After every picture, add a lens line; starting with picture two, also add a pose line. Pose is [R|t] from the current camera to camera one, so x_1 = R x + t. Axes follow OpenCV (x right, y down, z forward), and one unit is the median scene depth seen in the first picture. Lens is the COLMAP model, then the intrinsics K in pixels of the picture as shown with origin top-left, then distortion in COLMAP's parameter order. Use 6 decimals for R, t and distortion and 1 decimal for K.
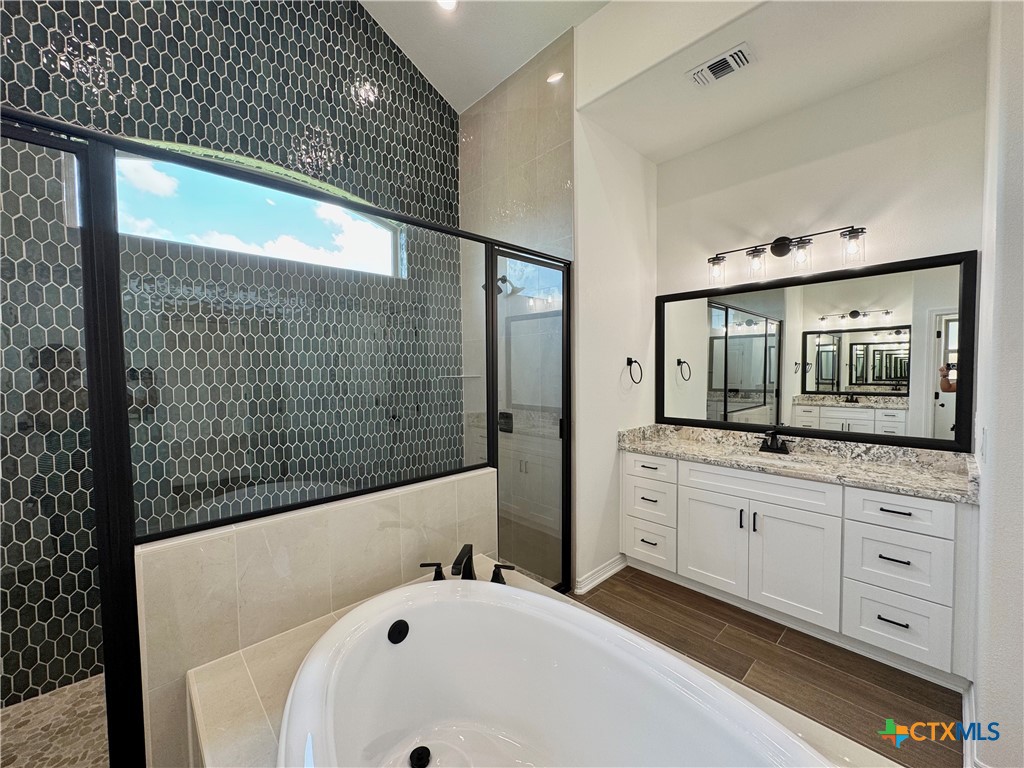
lens RADIAL K [[409.0, 0, 511.2], [0, 409.0, 383.9], [0, 0, 1]] dist [-0.001722, 0.000390]
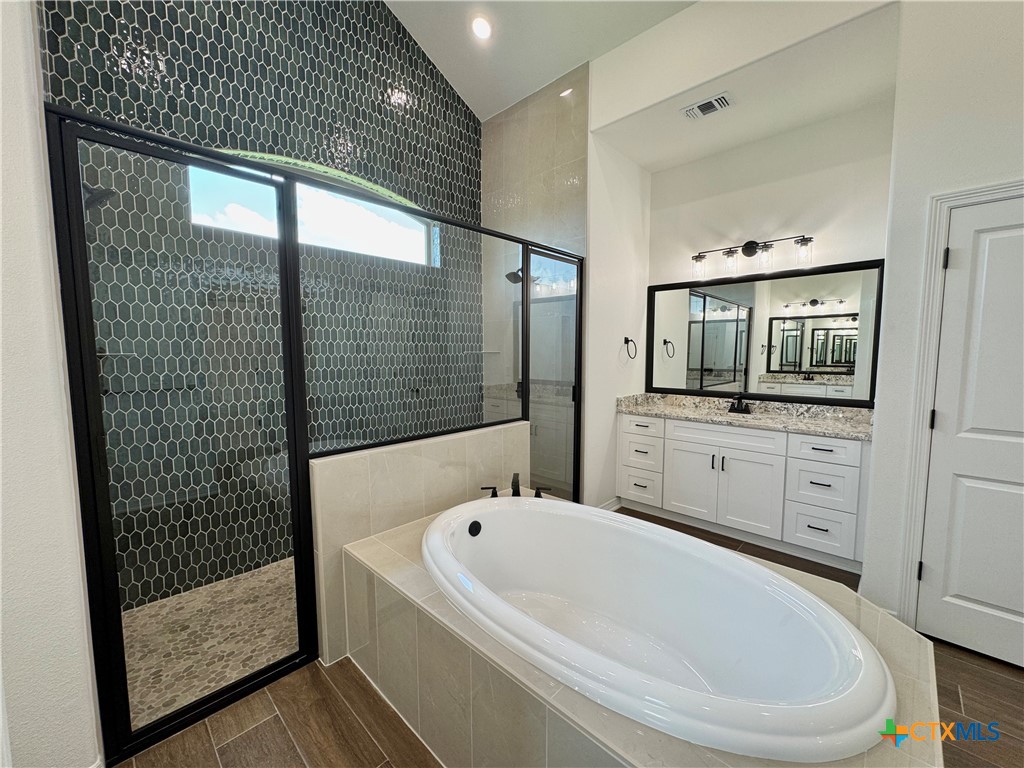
lens RADIAL K [[409.0, 0, 511.2], [0, 409.0, 383.9], [0, 0, 1]] dist [-0.001722, 0.000390]
pose [[0.998618, 0.004549, 0.052349, -0.116980], [-0.006795, 0.999060, 0.042803, 0.024916], [-0.052105, -0.043099, 0.997711, -0.200759]]
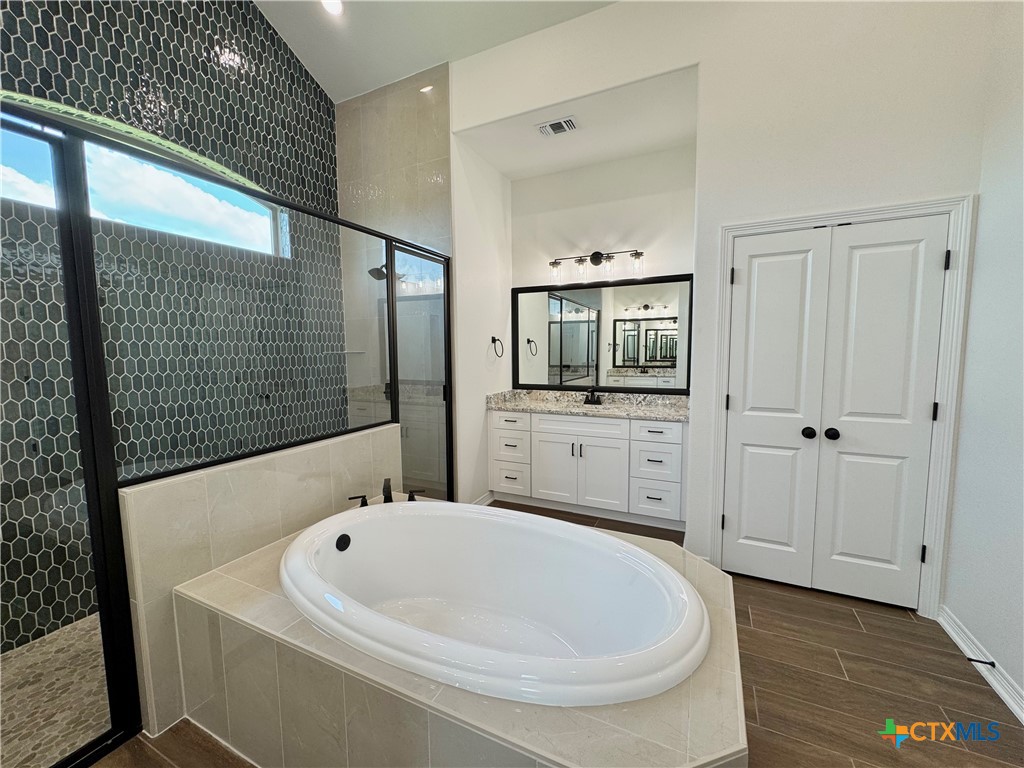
lens RADIAL K [[409.0, 0, 511.2], [0, 409.0, 383.9], [0, 0, 1]] dist [-0.001722, 0.000390]
pose [[0.933421, -0.029178, 0.357595, -0.116881], [0.013335, 0.998820, 0.046693, 0.023486], [-0.358535, -0.038816, 0.932709, -0.202939]]
